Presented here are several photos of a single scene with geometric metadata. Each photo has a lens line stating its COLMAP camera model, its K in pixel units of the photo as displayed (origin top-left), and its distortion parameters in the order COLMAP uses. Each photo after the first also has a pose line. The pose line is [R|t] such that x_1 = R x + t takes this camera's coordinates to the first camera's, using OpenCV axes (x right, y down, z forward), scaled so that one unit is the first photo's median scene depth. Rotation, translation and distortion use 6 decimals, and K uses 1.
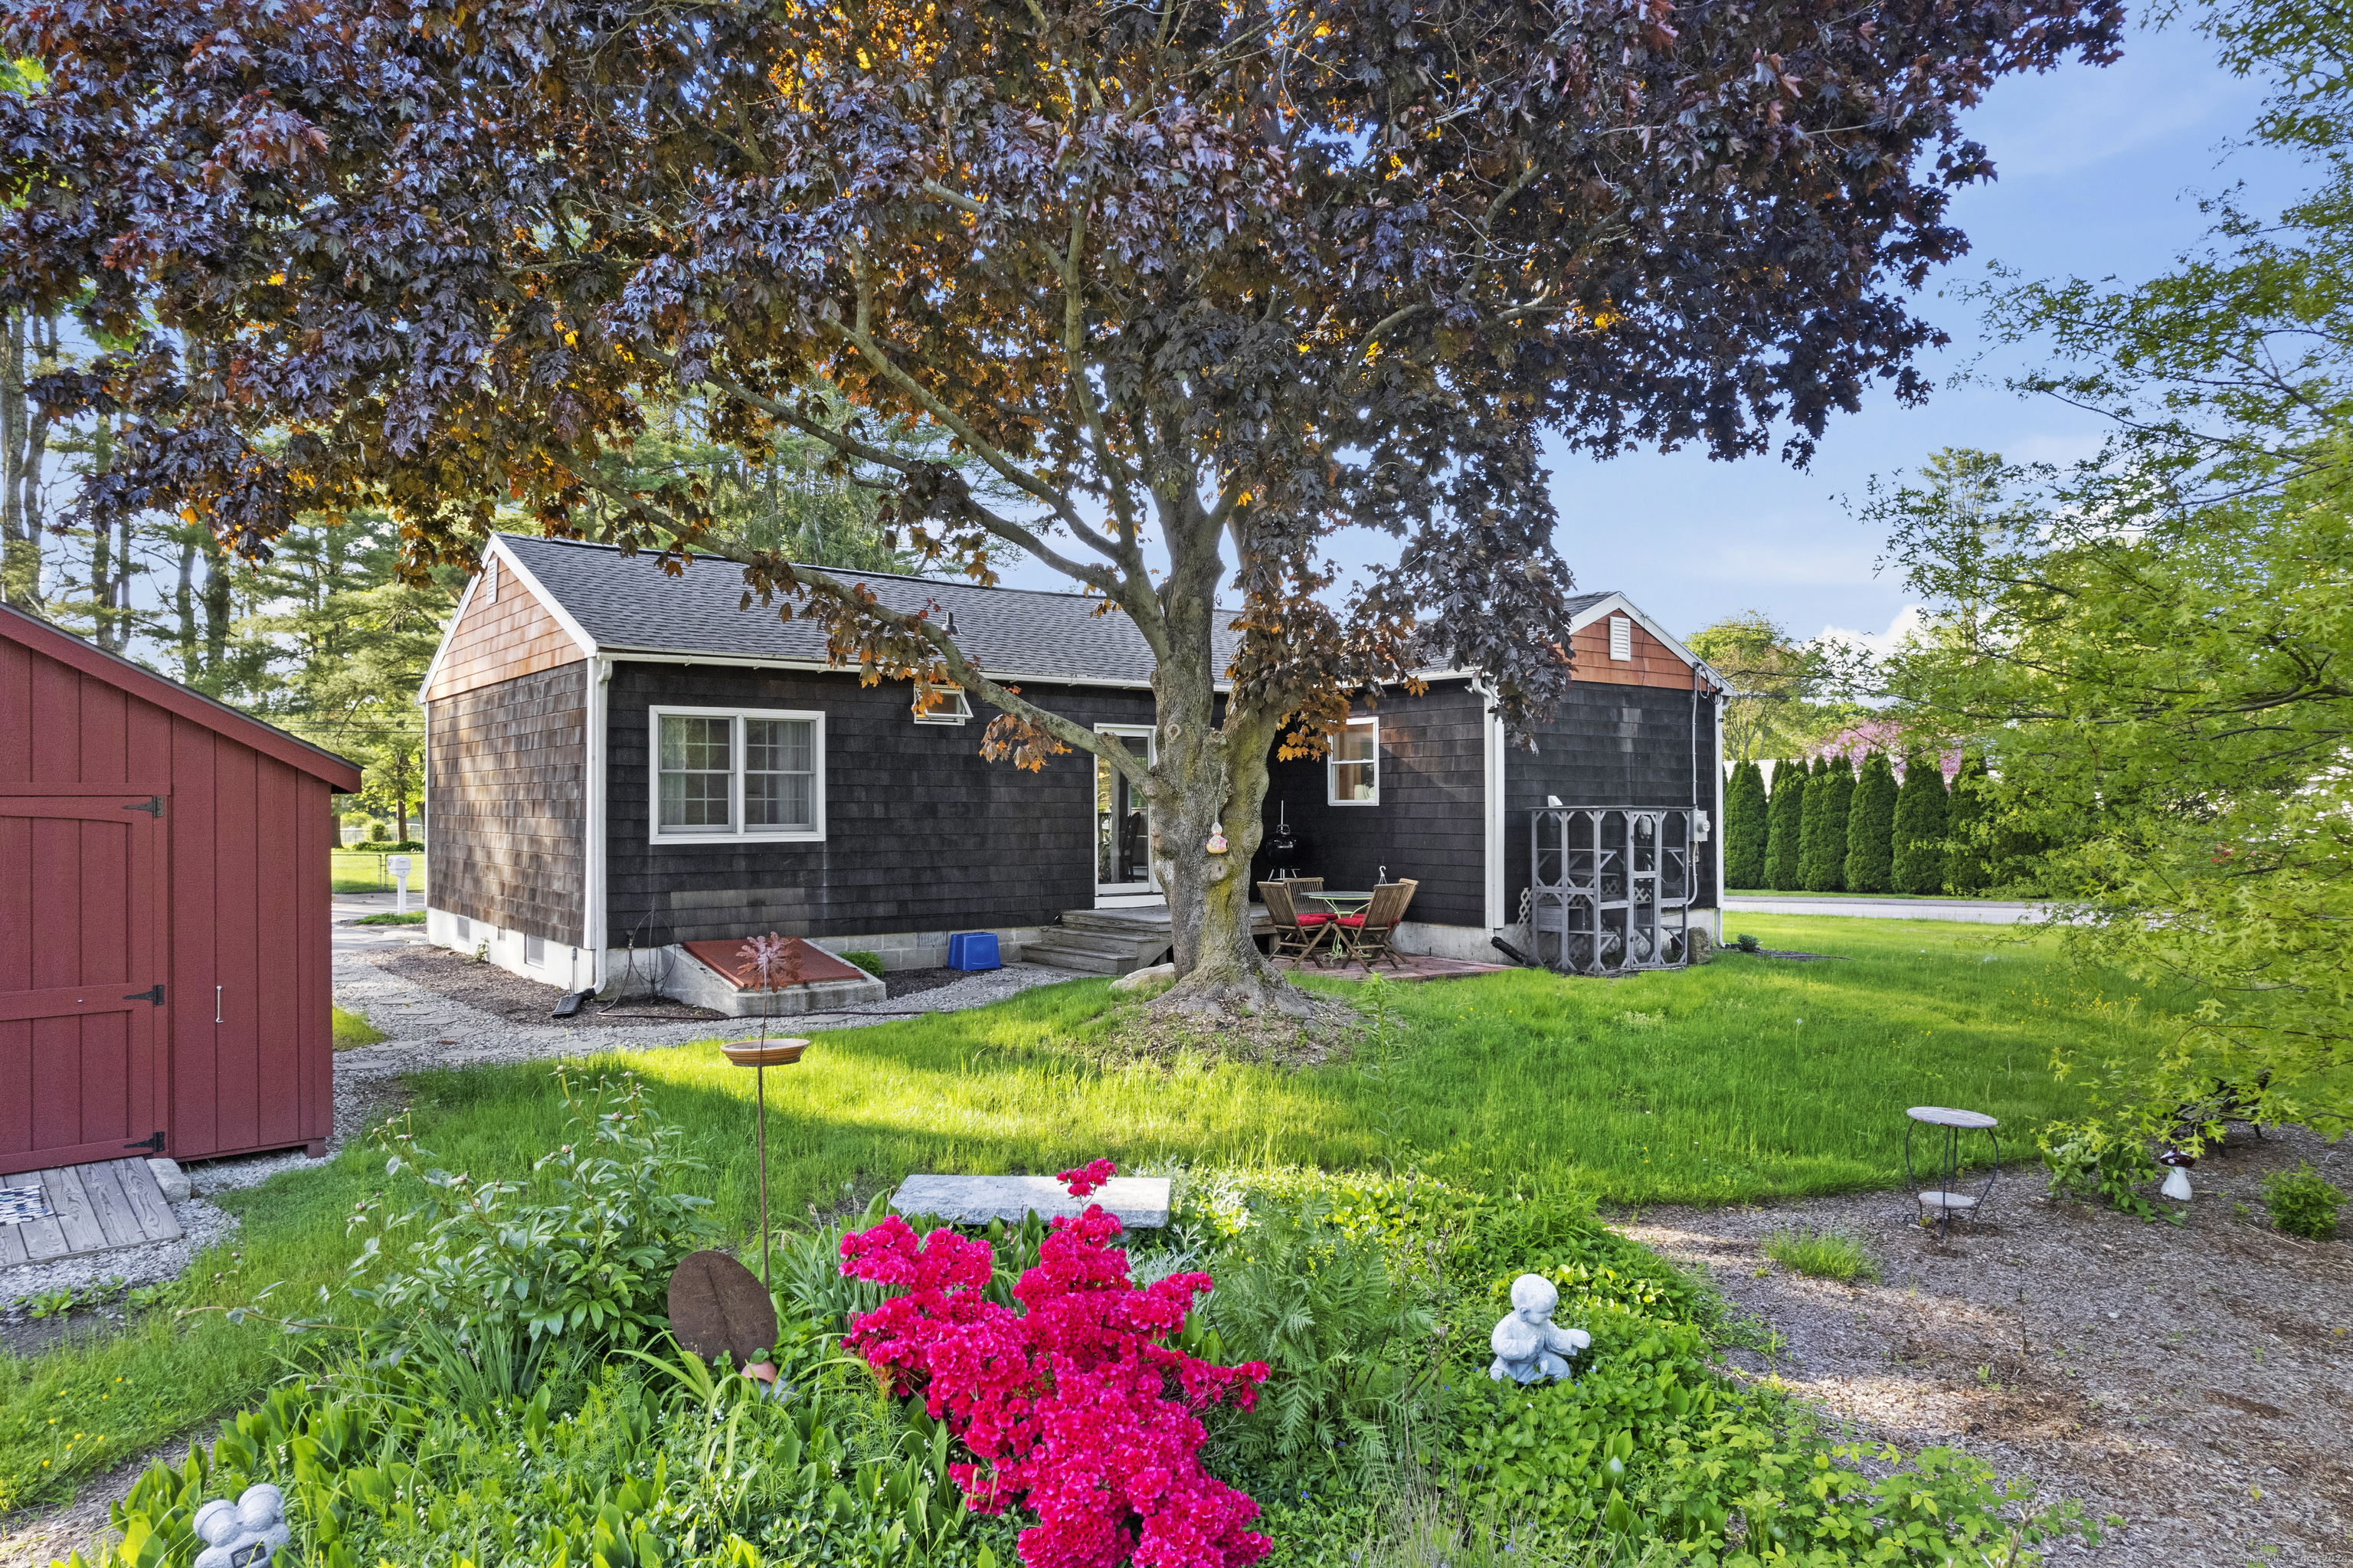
lens RADIAL K [[1526.1, 0, 1176.5], [0, 1526.1, 784.0], [0, 0, 1]] dist [-0.064766, 0.061494]
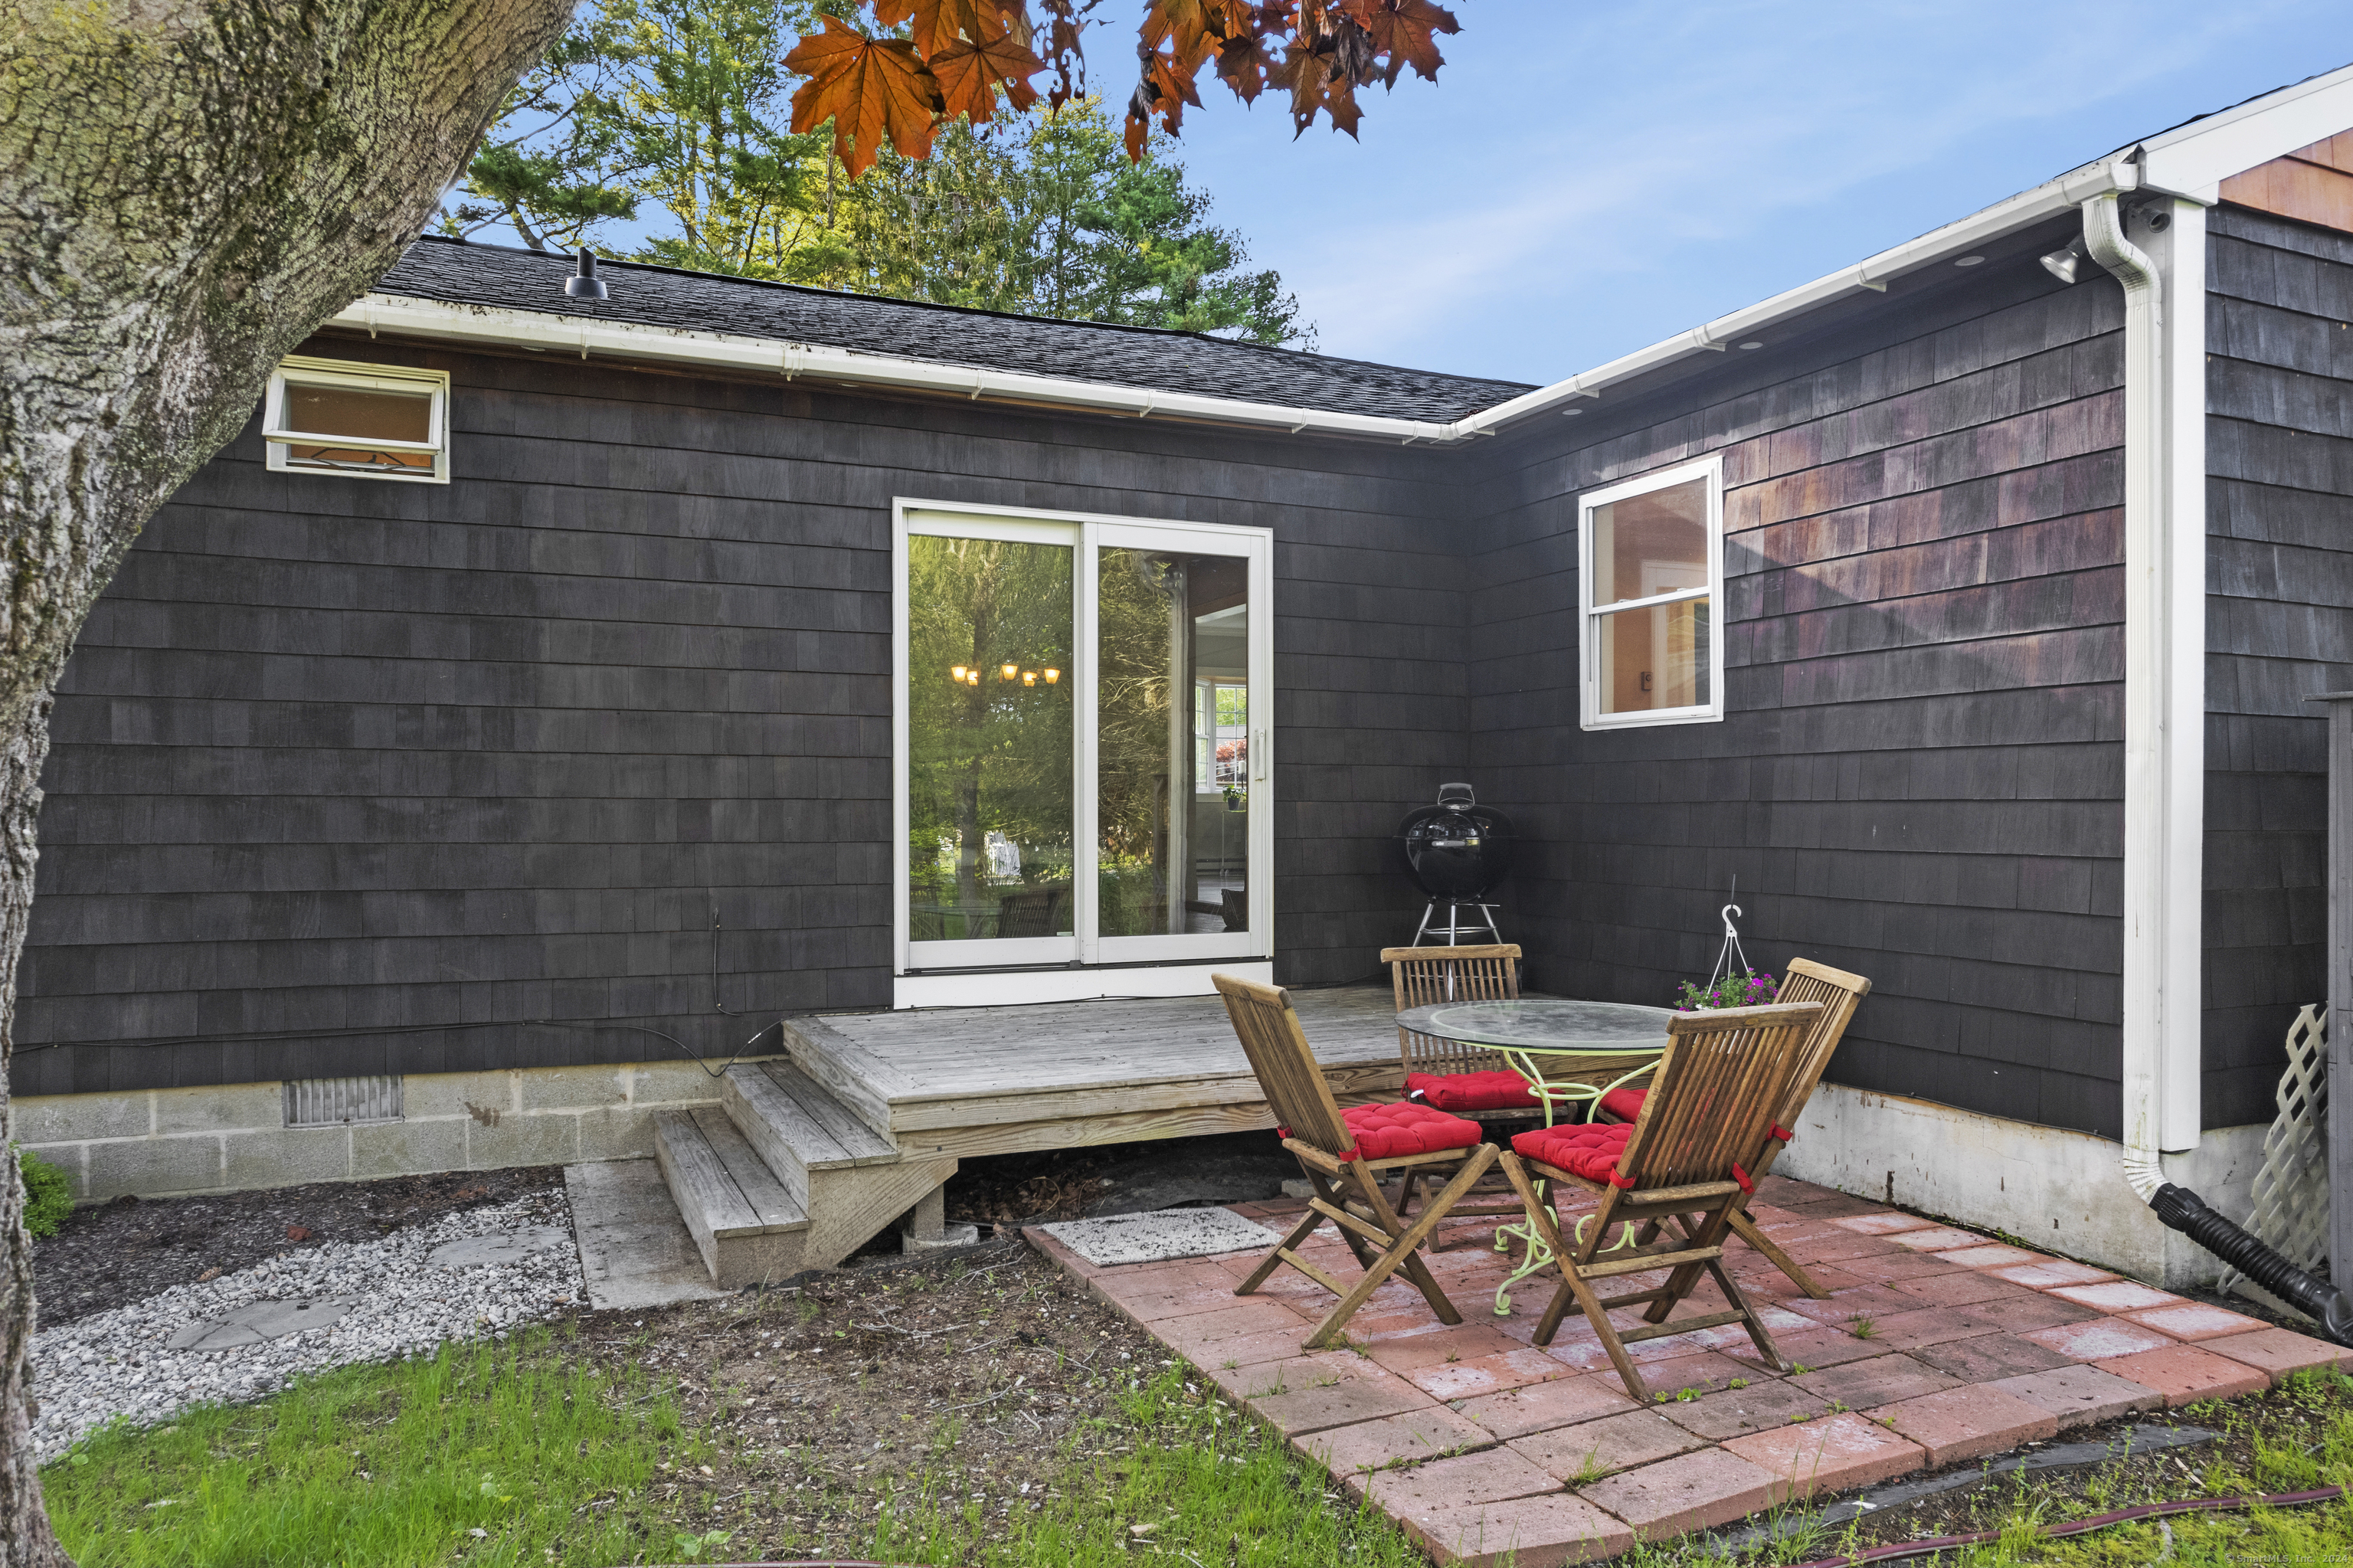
lens RADIAL K [[1530.1, 0, 1177.1], [0, 1530.1, 802.9], [0, 0, 1]] dist [-0.085652, 0.085768]
pose [[0.973706, 0.001250, -0.227803, 0.109438], [0.001484, 0.999929, 0.011830, 0.033353], [0.227802, -0.011857, 0.973635, 0.775174]]
